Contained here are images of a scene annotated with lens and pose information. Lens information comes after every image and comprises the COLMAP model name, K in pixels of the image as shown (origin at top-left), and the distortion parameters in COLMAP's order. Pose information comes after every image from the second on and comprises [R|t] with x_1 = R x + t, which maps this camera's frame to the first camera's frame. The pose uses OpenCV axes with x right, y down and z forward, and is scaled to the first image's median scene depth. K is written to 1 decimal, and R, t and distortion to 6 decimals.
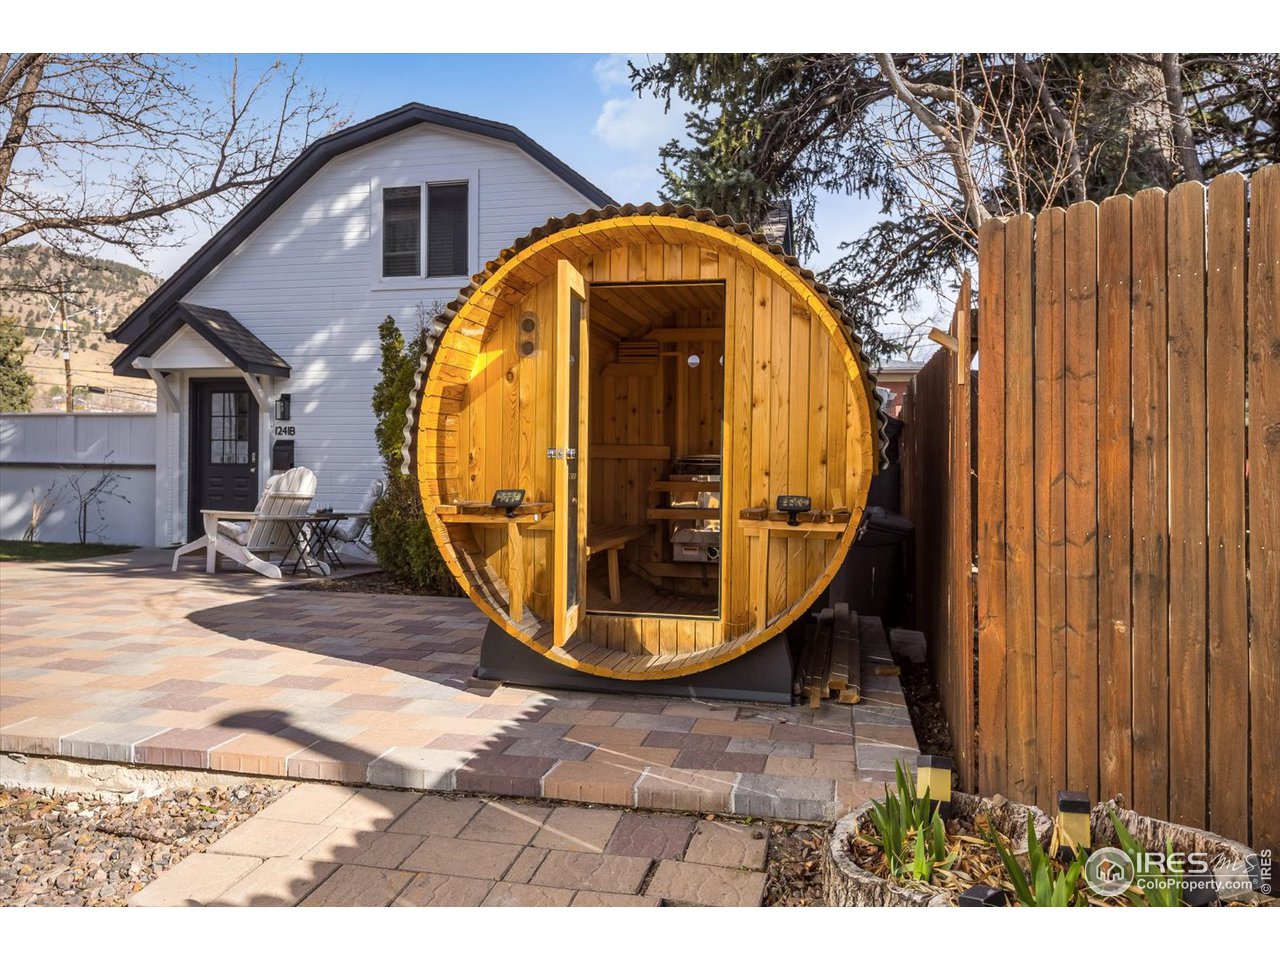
lens RADIAL K [[1039.5, 0, 639.2], [0, 1039.5, 469.0], [0, 0, 1]] dist [0.002722, -0.001939]
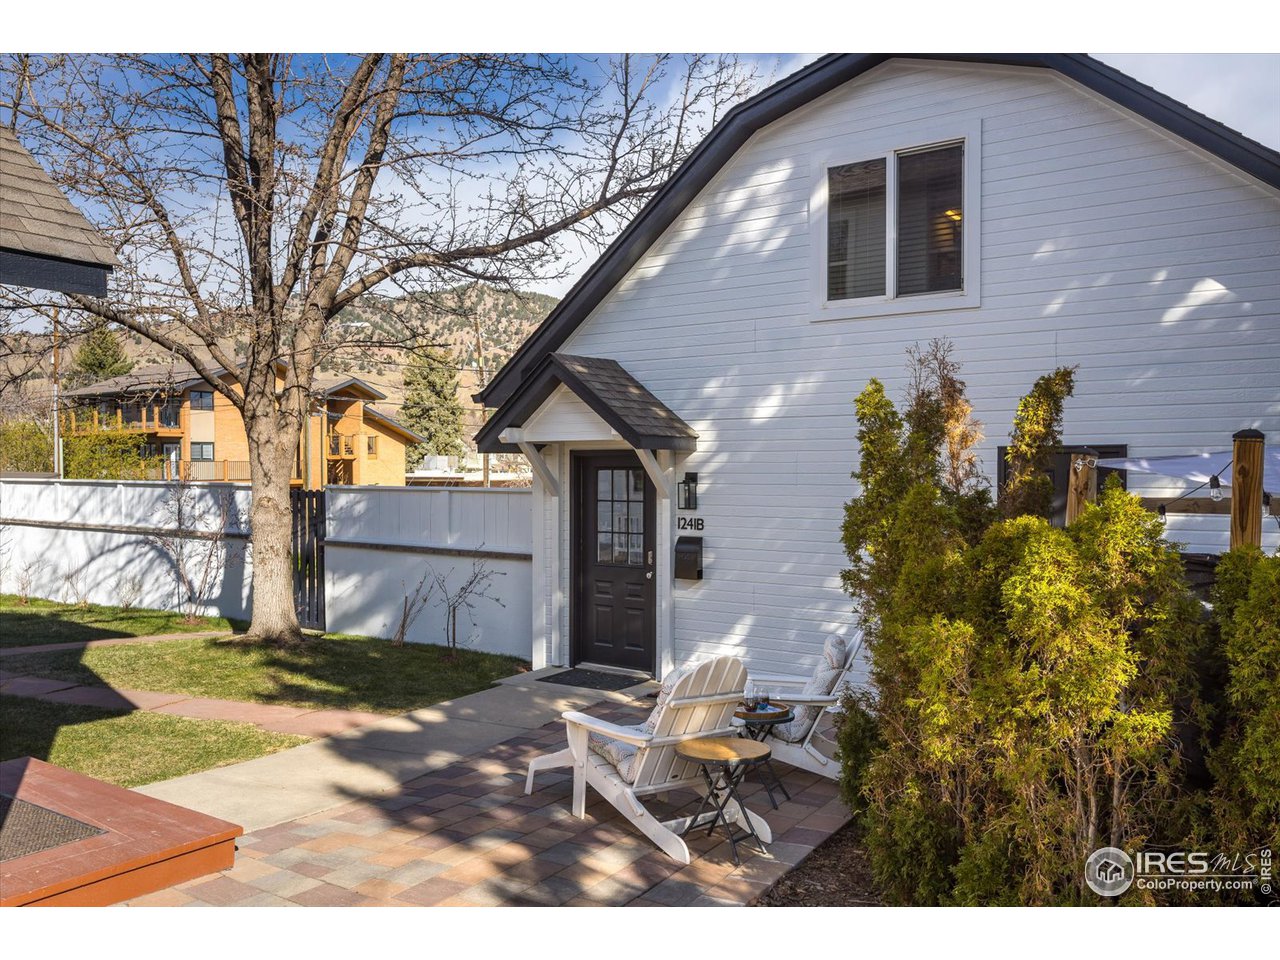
lens RADIAL K [[1039.5, 0, 644.9], [0, 1039.5, 482.2], [0, 0, 1]] dist [0.002722, -0.001939]
pose [[0.933198, -0.003100, -0.359349, -0.107564], [0.004682, 0.999983, 0.003533, -0.065449], [0.359332, -0.004979, 0.933196, 0.306790]]
